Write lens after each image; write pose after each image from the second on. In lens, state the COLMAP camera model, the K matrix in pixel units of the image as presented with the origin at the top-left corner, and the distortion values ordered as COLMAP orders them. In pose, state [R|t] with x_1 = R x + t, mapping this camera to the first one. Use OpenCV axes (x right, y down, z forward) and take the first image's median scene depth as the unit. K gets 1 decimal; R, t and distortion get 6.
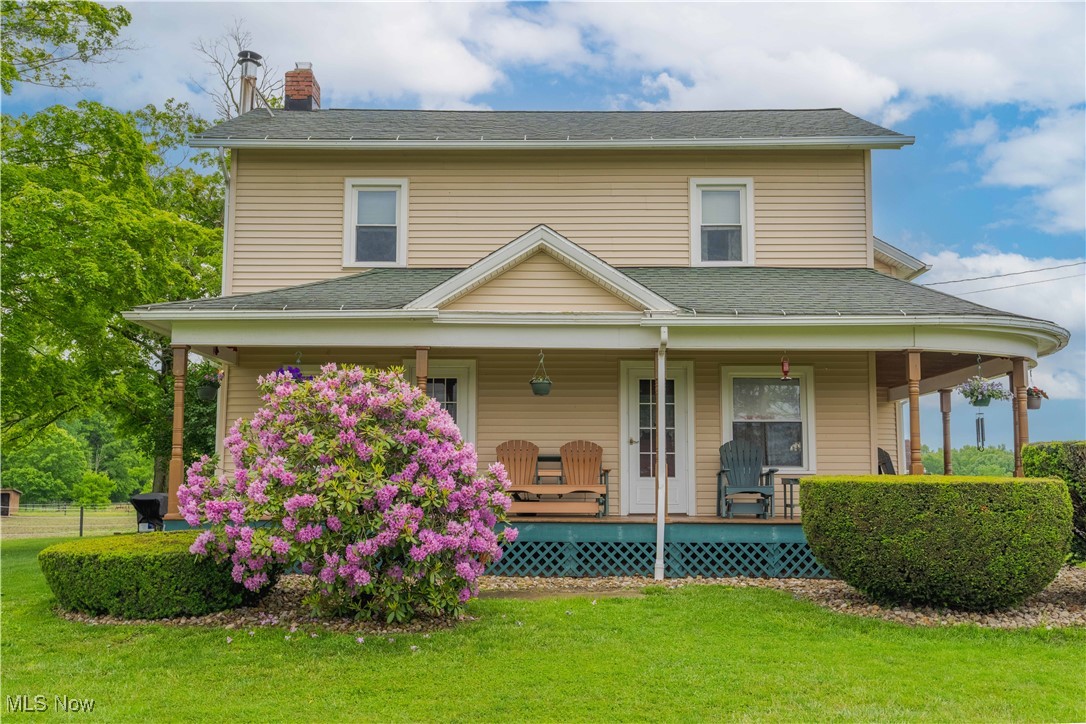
lens RADIAL K [[970.4, 0, 543.0], [0, 970.4, 359.4], [0, 0, 1]] dist [-0.007853, 0.002474]
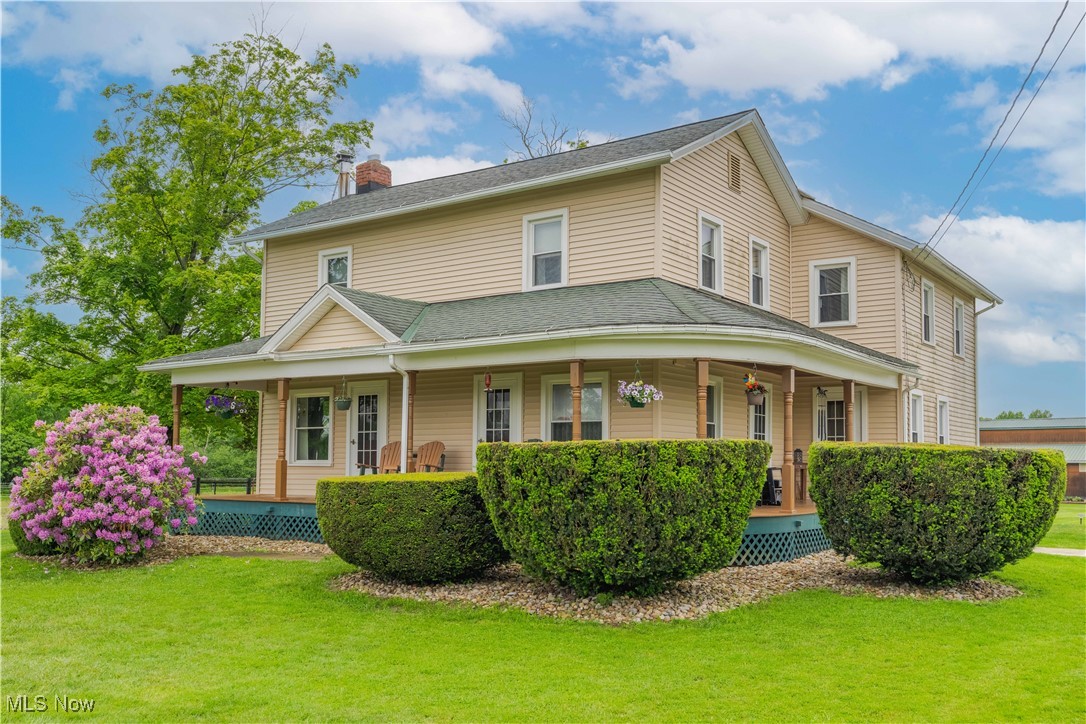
lens RADIAL K [[1014.7, 0, 542.7], [0, 1014.7, 367.1], [0, 0, 1]] dist [-0.007087, 0.000000]
pose [[0.821552, -0.055808, -0.567395, 0.858880], [0.066430, 0.997789, -0.001955, -0.000469], [0.566250, -0.036086, 0.823443, -0.004742]]
